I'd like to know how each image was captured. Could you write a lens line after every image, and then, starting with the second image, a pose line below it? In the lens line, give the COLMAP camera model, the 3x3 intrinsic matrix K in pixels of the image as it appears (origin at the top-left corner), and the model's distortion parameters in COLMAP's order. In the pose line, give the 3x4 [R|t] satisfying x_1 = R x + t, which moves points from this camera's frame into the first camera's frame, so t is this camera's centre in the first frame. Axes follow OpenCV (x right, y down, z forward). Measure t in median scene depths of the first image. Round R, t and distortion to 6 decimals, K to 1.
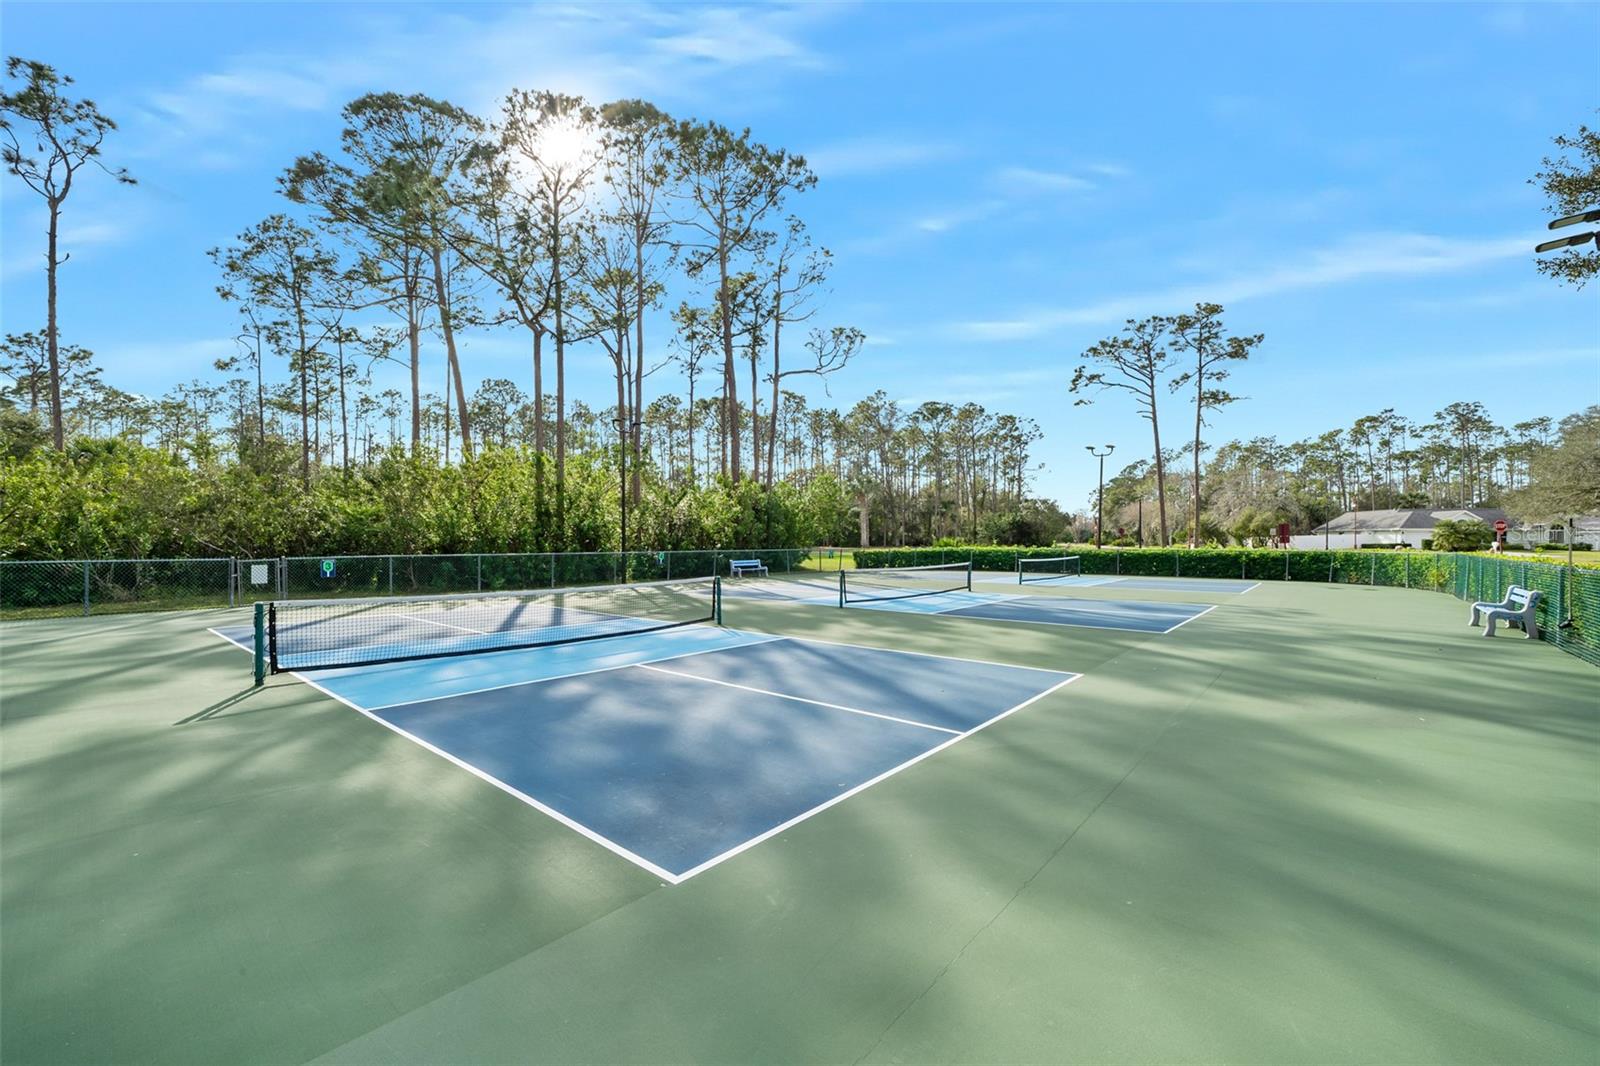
lens RADIAL K [[643.0, 0, 800.2], [0, 643.0, 537.0], [0, 0, 1]] dist [-0.000859, -0.000012]
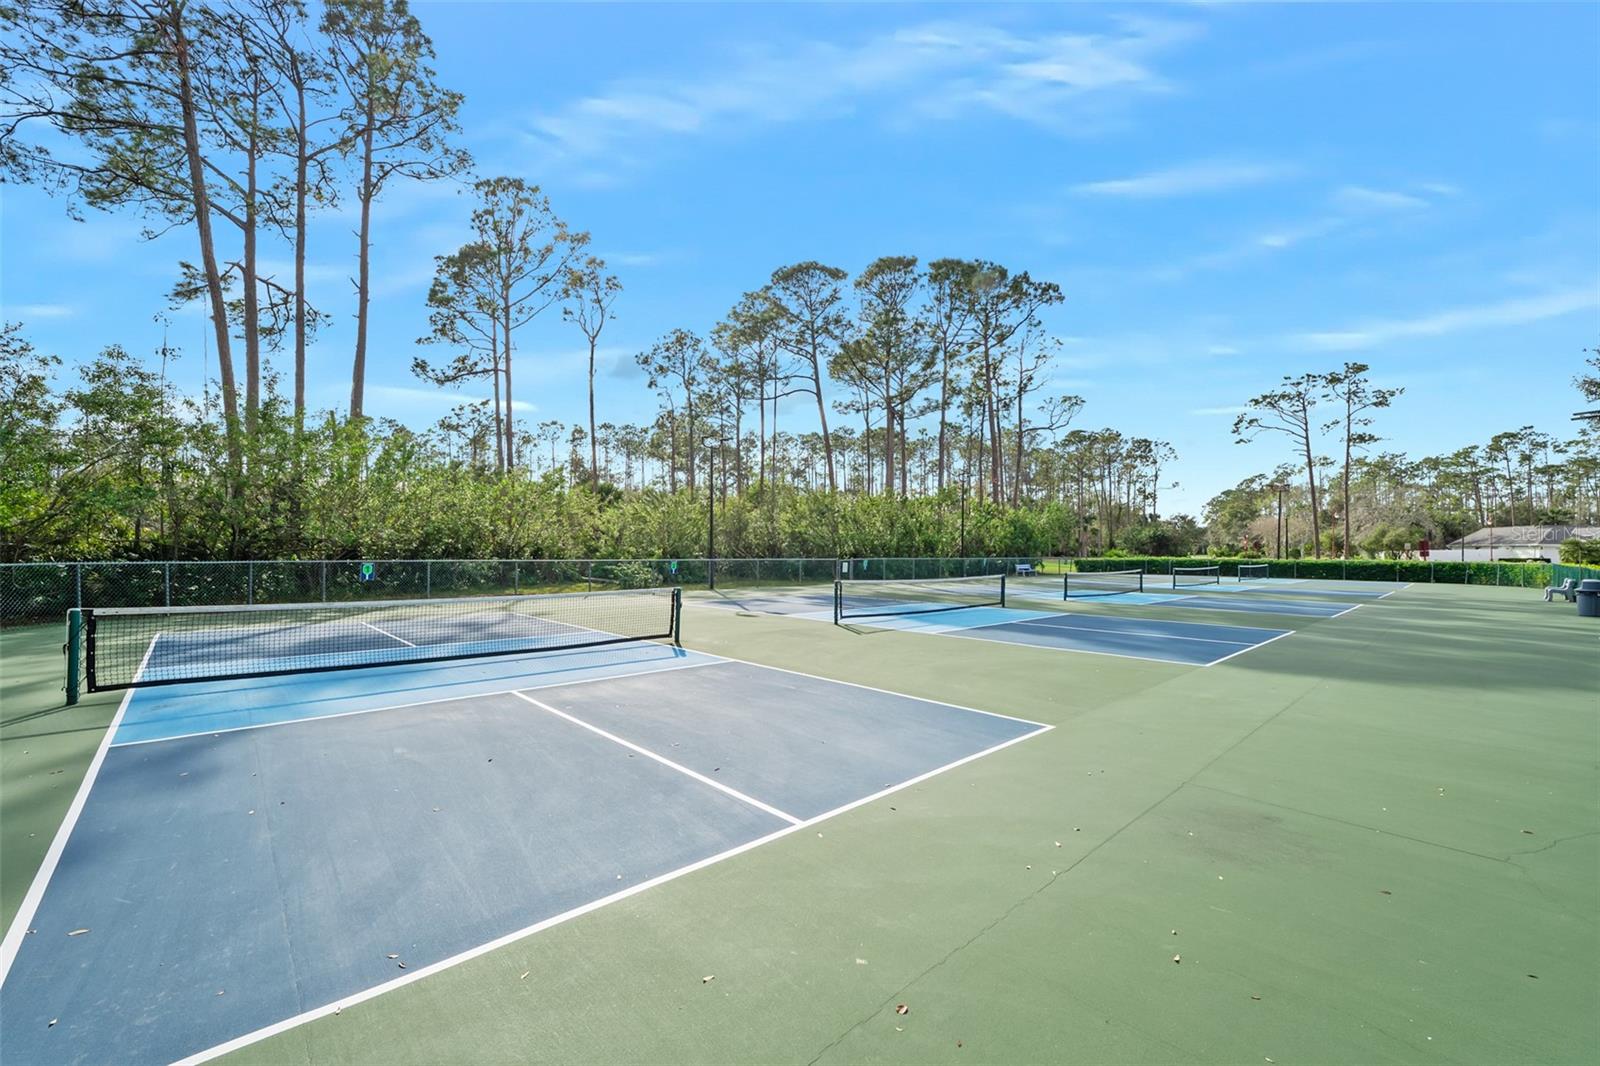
lens RADIAL K [[650.8, 0, 800.0], [0, 650.8, 533.0], [0, 0, 1]] dist [0.000328, 0.000094]
pose [[0.994226, 0.005312, -0.107176, -0.154291], [-0.007488, 0.999774, -0.019904, -0.000938], [0.107046, 0.020591, 0.994041, -0.187706]]
